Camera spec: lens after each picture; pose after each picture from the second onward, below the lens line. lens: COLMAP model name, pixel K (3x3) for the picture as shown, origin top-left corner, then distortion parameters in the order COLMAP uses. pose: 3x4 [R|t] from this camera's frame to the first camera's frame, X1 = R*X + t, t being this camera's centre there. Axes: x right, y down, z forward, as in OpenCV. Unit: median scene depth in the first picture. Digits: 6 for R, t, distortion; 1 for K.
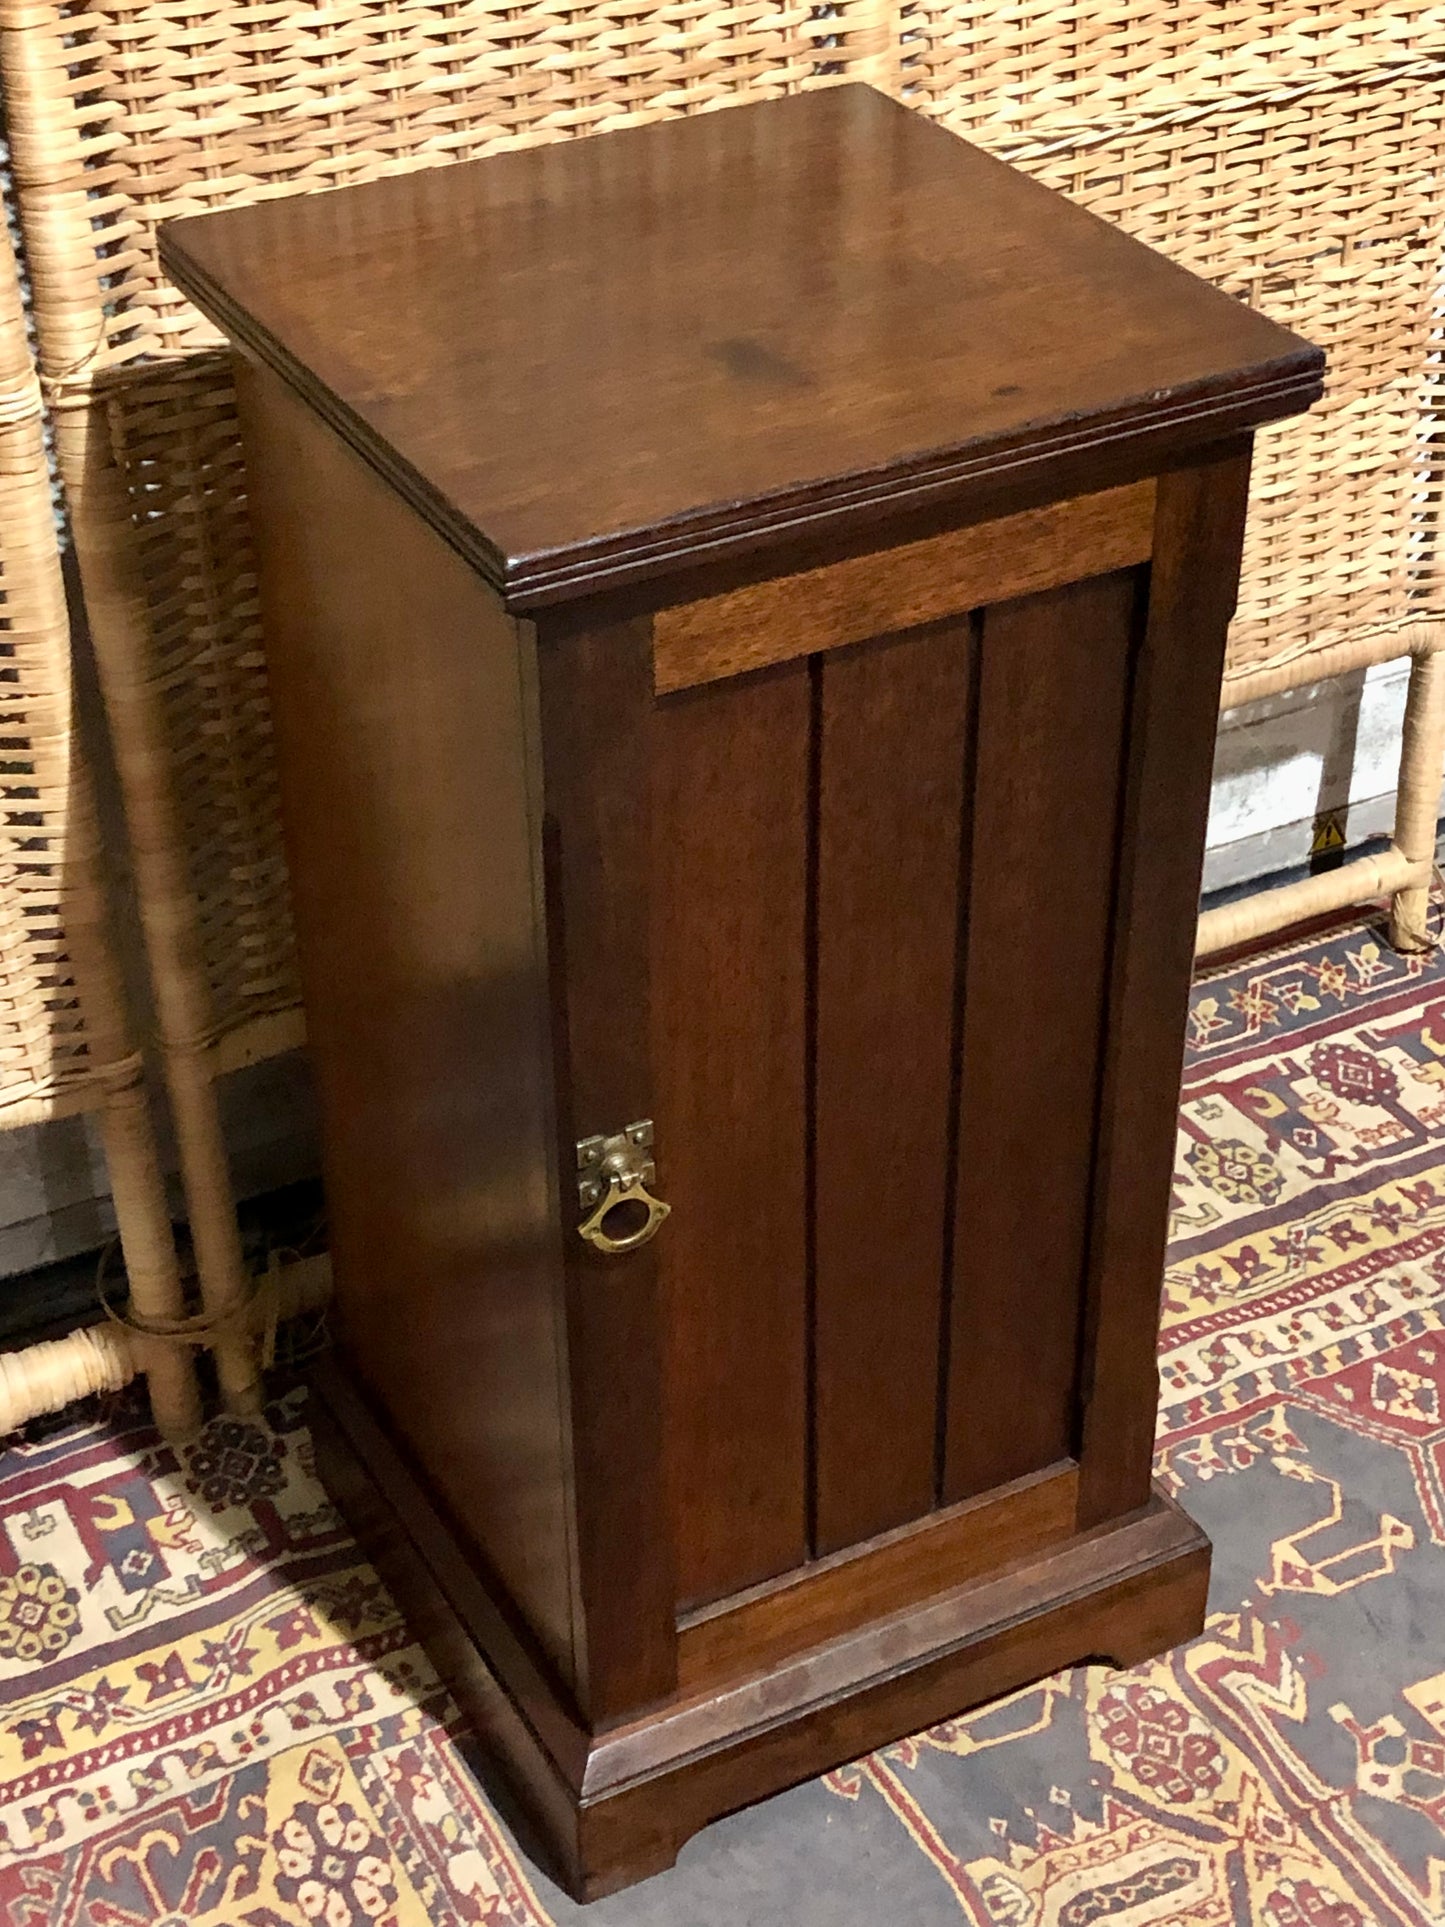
lens RADIAL K [[3131.0, 0, 726.2], [0, 3131.0, 918.7], [0, 0, 1]] dist [0.029641, 0.000000]
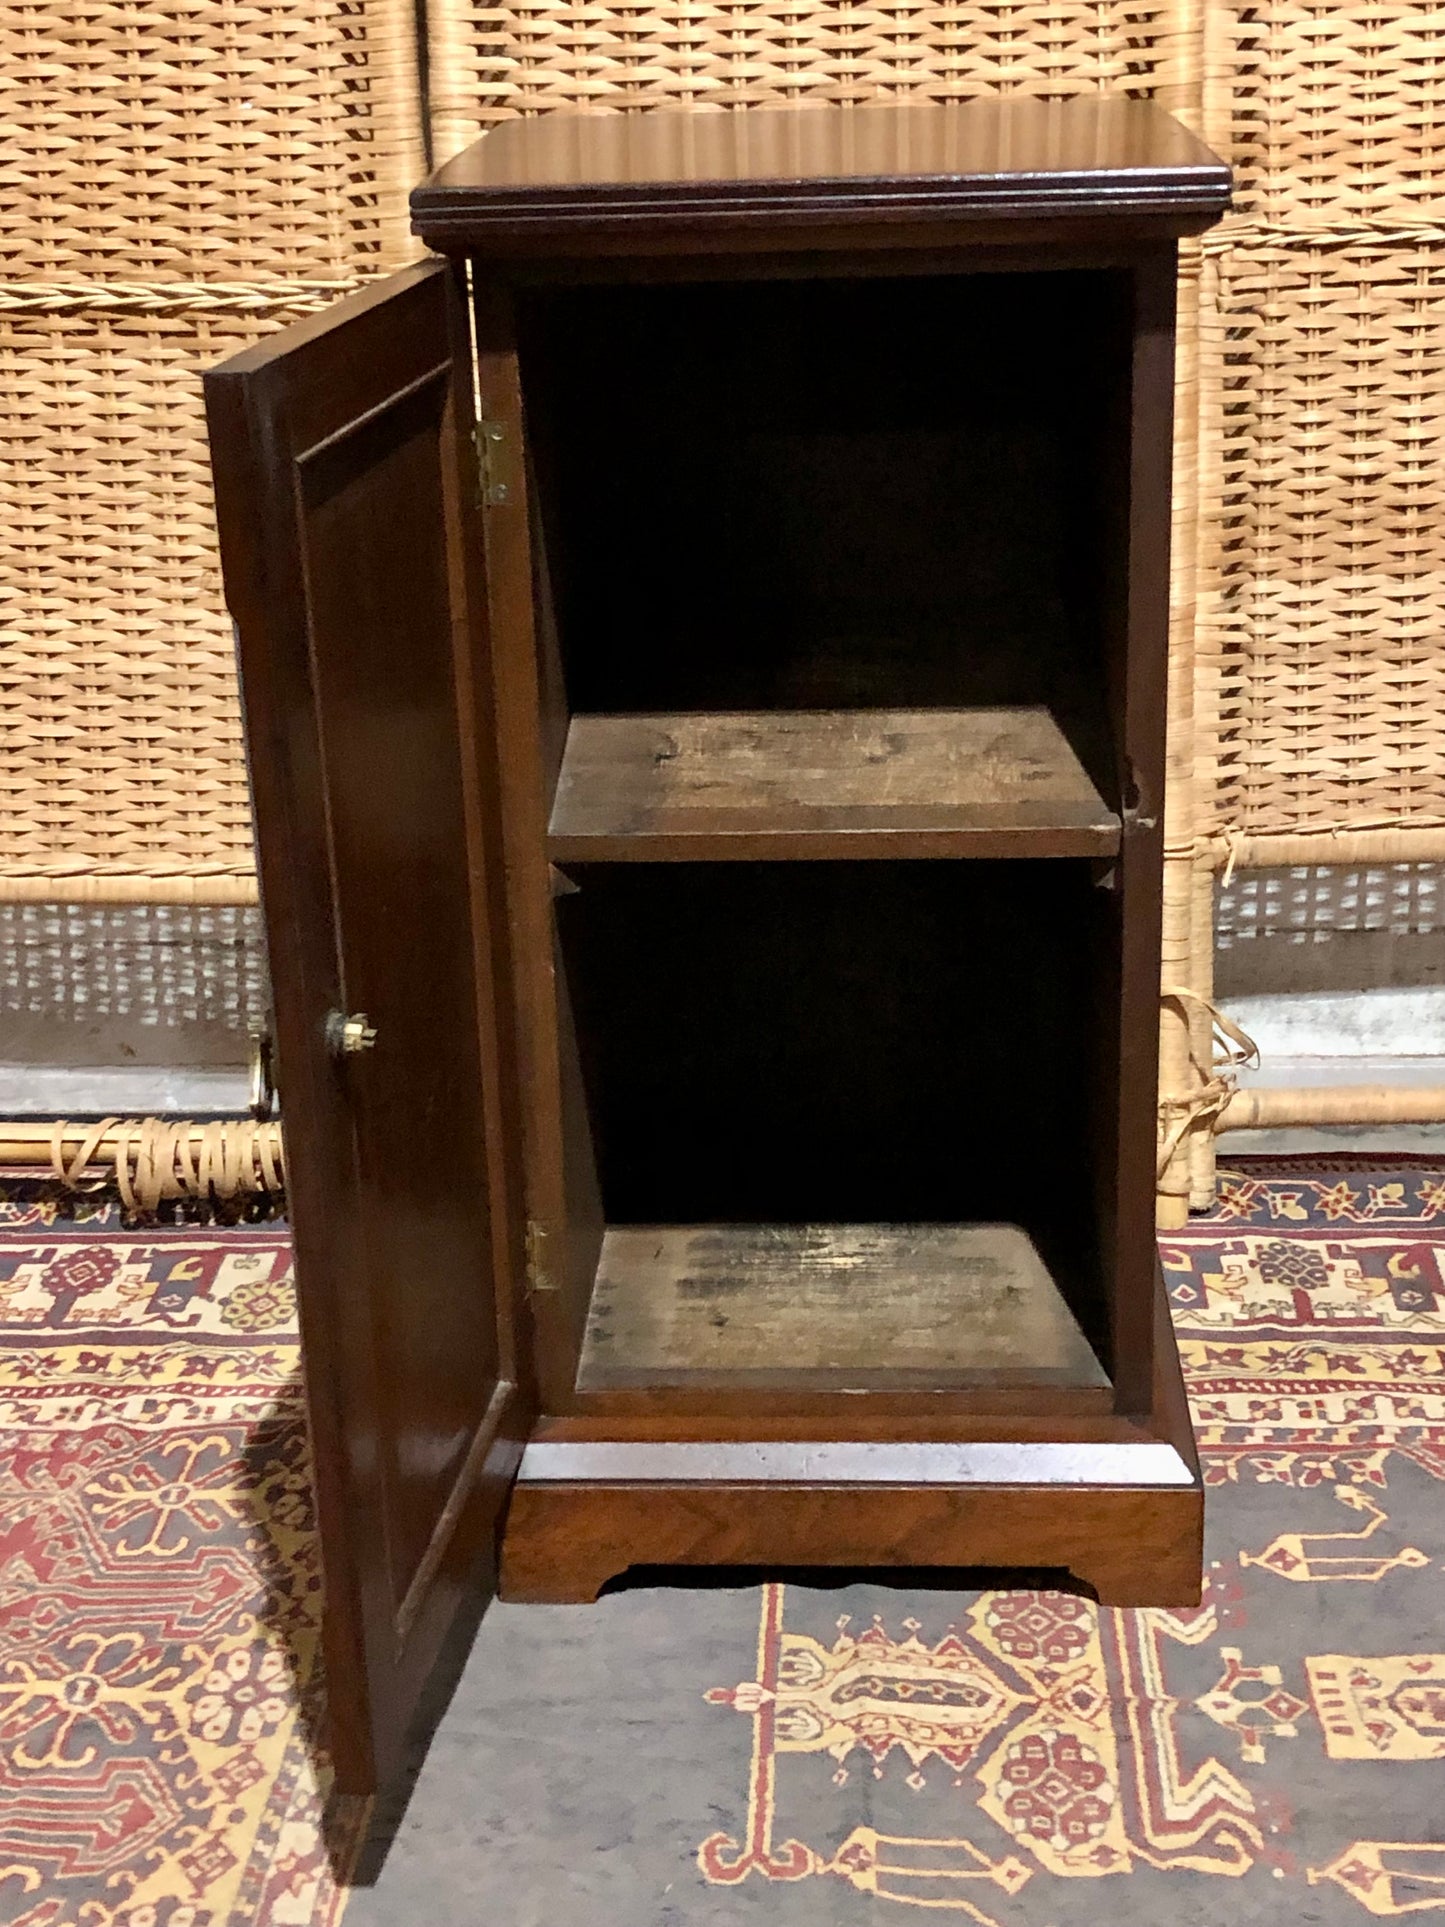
lens RADIAL K [[2963.6, 0, 697.8], [0, 2963.6, 898.1], [0, 0, 1]] dist [0.017767, 0.000000]
pose [[0.851572, 0.150420, -0.502194, 0.482348], [-0.270559, 0.946617, -0.175252, 0.236526], [0.449024, 0.285113, 0.846810, 0.075829]]
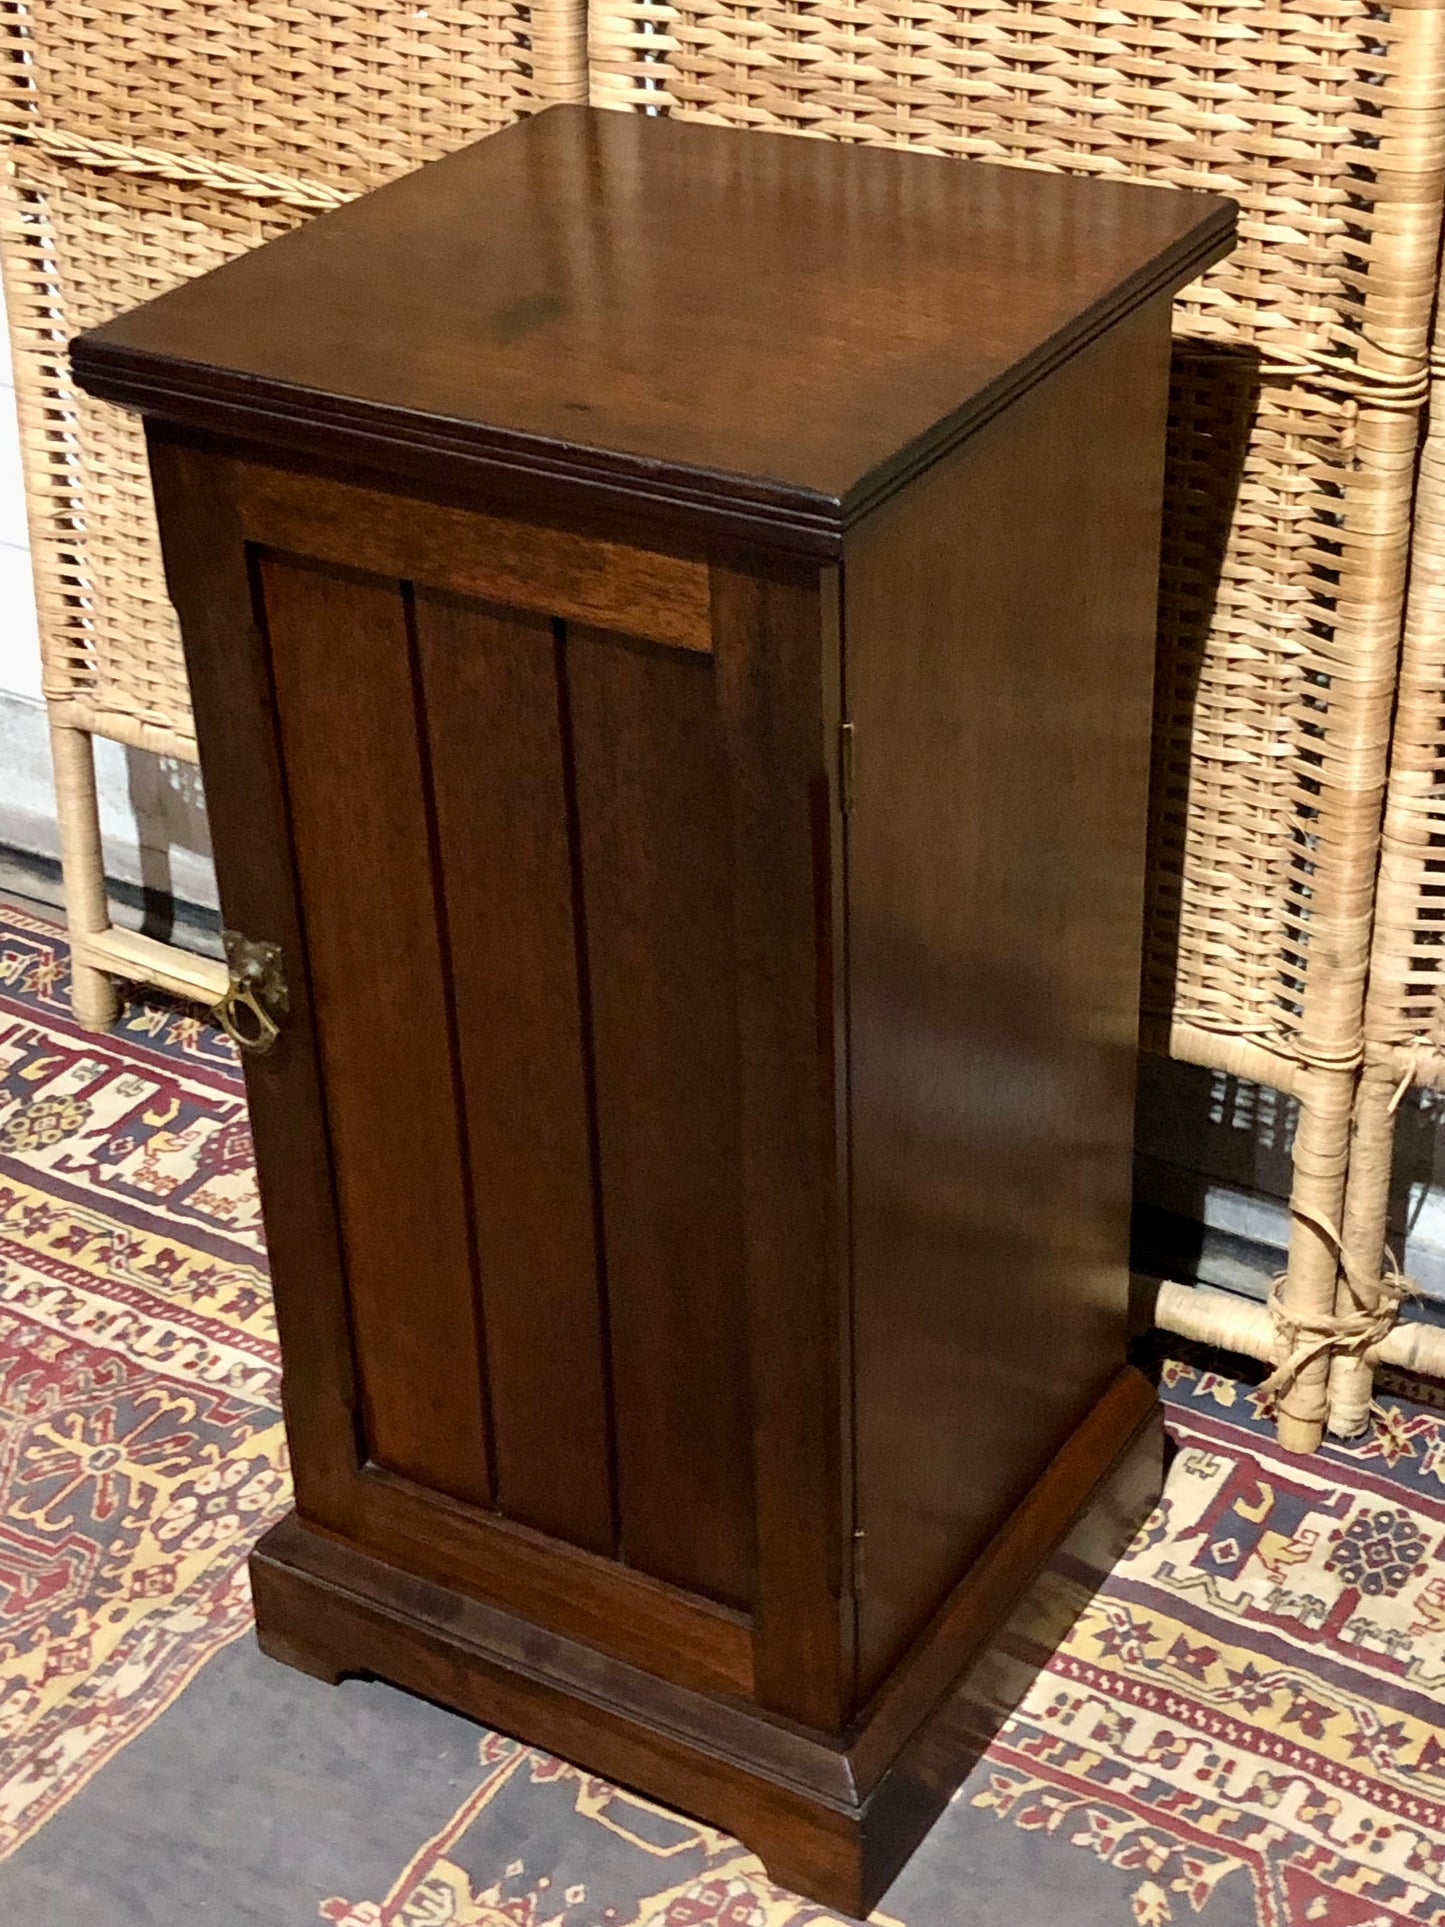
lens RADIAL K [[3131.0, 0, 719.4], [0, 3131.0, 930.3], [0, 0, 1]] dist [0.029641, 0.000000]
pose [[0.506278, 0.441485, -0.740793, 0.689012], [-0.459216, 0.865115, 0.201735, -0.185049], [0.729934, 0.238050, 0.640725, 0.334011]]
